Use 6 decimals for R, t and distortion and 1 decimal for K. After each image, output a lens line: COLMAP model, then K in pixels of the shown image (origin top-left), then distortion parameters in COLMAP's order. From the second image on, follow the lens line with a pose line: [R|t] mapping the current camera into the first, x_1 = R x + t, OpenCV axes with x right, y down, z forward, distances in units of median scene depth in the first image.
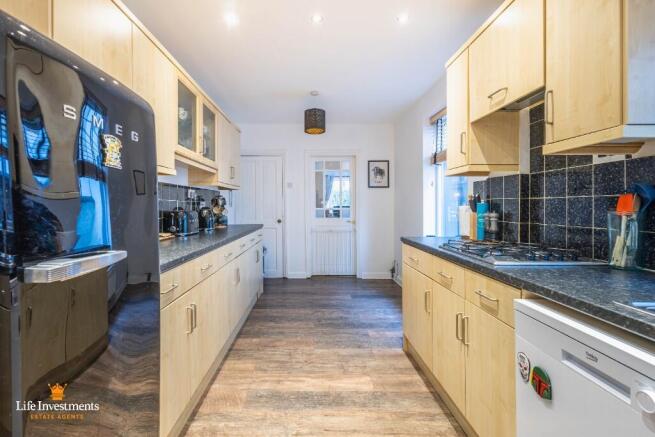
lens RADIAL K [[301.3, 0, 313.3], [0, 301.3, 213.0], [0, 0, 1]] dist [0.005293, 0.000310]
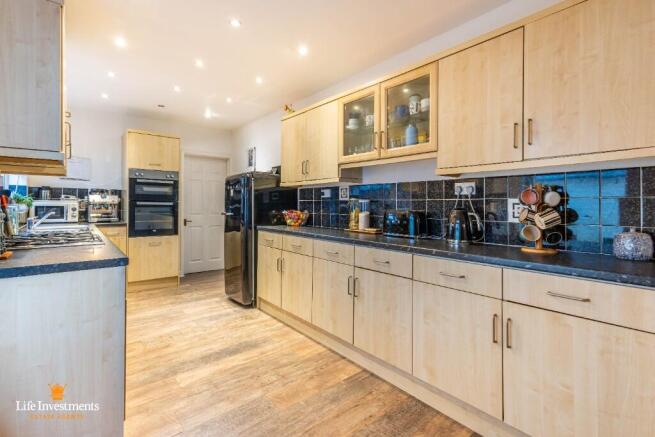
lens RADIAL K [[307.7, 0, 326.0], [0, 307.7, 200.7], [0, 0, 1]] dist [0.003908, 0.000280]
pose [[-0.776034, -0.012203, -0.630574, 0.462096], [-0.020543, 0.999771, 0.005935, -0.048937], [0.630357, 0.017559, -0.776107, 2.080707]]
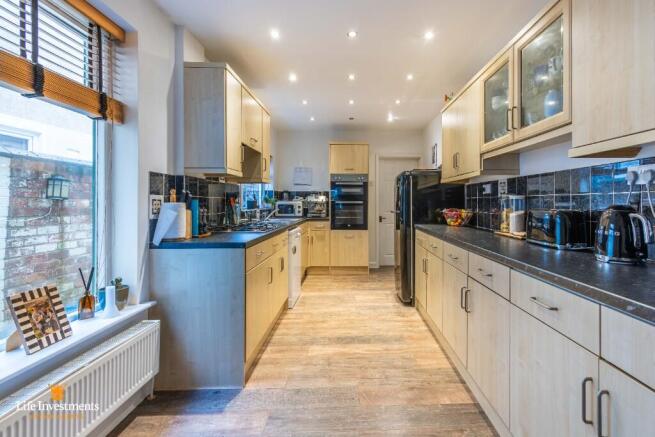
lens RADIAL K [[312.7, 0, 356.1], [0, 312.7, 200.0], [0, 0, 1]] dist [0.002379, 0.000134]
pose [[-0.999919, 0.001321, -0.012621, 0.022061], [0.001117, 0.999868, 0.016231, -0.052200], [0.012640, 0.016216, -0.999789, 2.223393]]
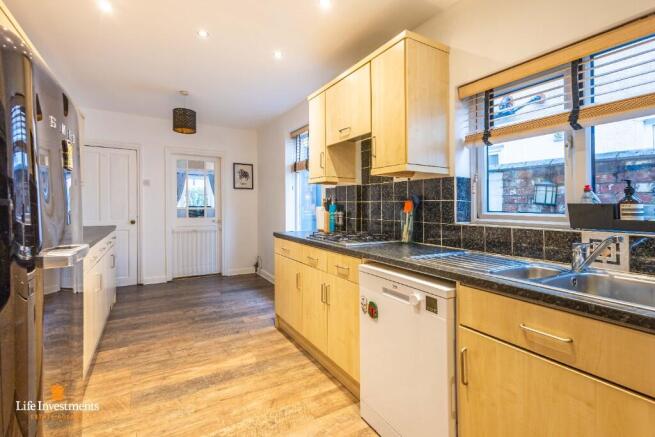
lens RADIAL K [[296.2, 0, 327.1], [0, 296.2, 210.3], [0, 0, 1]] dist [0.001545, 0.000003]
pose [[0.863127, 0.000213, 0.504988, -0.144623], [0.004363, 0.999959, -0.007880, 0.002987], [-0.504969, 0.009005, 0.863091, -0.147179]]
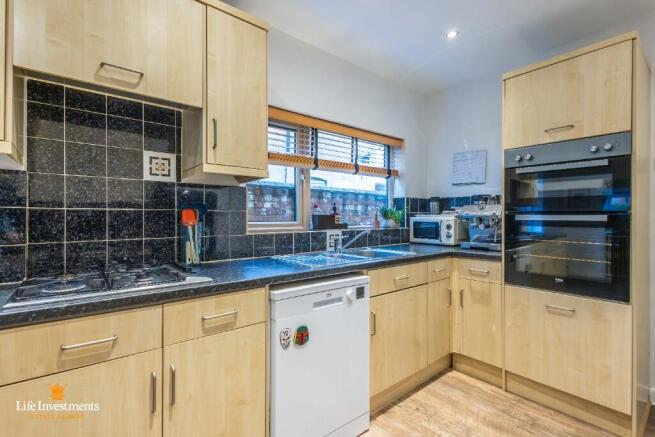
lens RADIAL K [[300.1, 0, 327.5], [0, 300.1, 218.5], [0, 0, 1]] dist [0.001347, 0.000155]
pose [[-0.623351, -0.001030, 0.781941, -0.223145], [0.019975, 0.999652, 0.017241, -0.020451], [-0.781687, 0.026367, -0.623114, 0.813076]]
